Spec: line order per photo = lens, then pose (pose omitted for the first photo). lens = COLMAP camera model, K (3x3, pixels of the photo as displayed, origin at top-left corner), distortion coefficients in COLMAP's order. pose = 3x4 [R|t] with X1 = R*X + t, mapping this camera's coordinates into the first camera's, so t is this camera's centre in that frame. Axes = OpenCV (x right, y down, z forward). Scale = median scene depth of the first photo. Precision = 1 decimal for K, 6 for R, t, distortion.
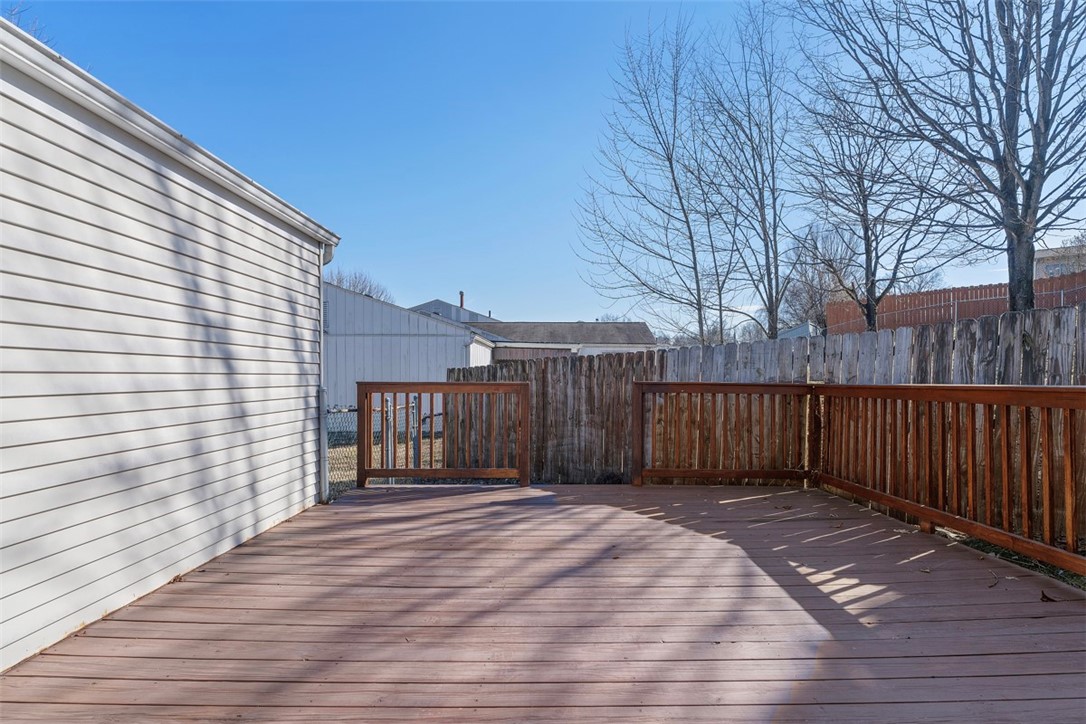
lens RADIAL K [[490.3, 0, 545.0], [0, 490.3, 360.0], [0, 0, 1]] dist [-0.000810, 0.001391]
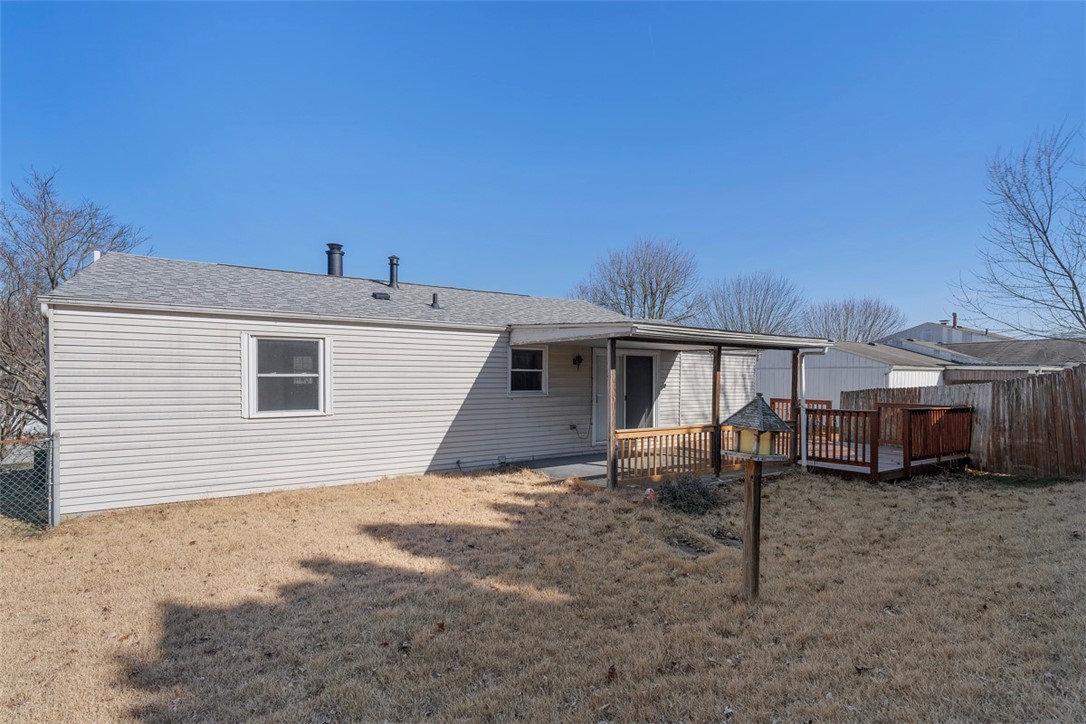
lens RADIAL K [[490.3, 0, 545.0], [0, 490.3, 360.0], [0, 0, 1]] dist [-0.000810, 0.001391]
pose [[0.513436, -0.027702, -0.857681, 0.605093], [0.019327, 0.999599, -0.020715, -0.061427], [0.857910, -0.005941, 0.513765, -0.698738]]
